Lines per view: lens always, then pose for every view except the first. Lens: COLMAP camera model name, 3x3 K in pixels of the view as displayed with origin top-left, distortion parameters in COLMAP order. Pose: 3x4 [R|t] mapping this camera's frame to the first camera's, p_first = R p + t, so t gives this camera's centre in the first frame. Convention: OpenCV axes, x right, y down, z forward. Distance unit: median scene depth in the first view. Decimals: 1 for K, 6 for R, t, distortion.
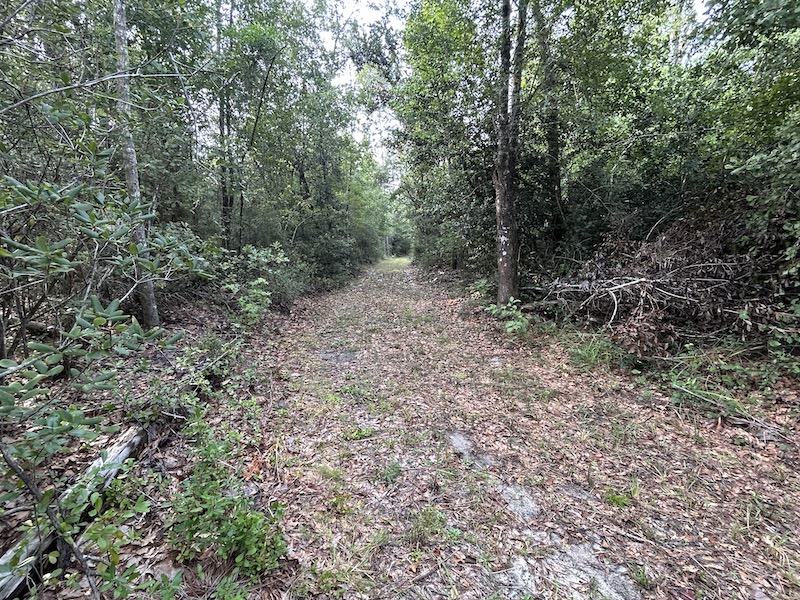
lens RADIAL K [[402.1, 0, 399.9], [0, 402.1, 297.0], [0, 0, 1]] dist [-0.001108, -0.000011]
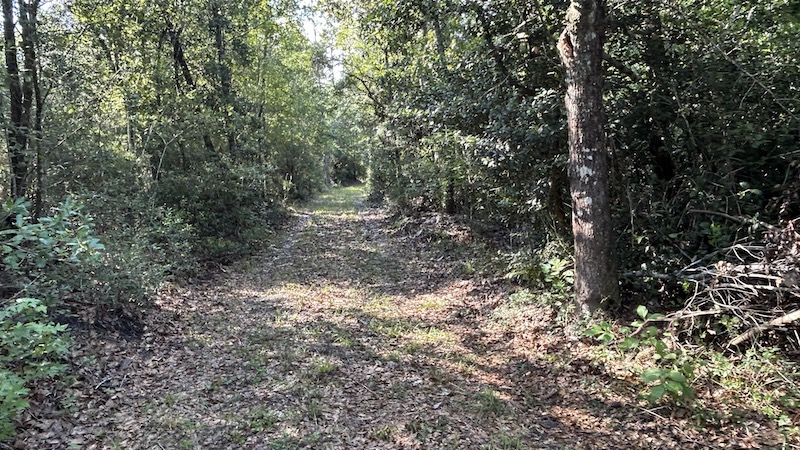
lens RADIAL K [[602.3, 0, 399.4], [0, 602.3, 227.0], [0, 0, 1]] dist [-0.005674, -0.005083]
pose [[0.995694, -0.023160, 0.089766, -0.014851], [0.025431, 0.999383, -0.024241, -0.029084], [-0.089149, 0.026420, 0.995668, 0.131686]]
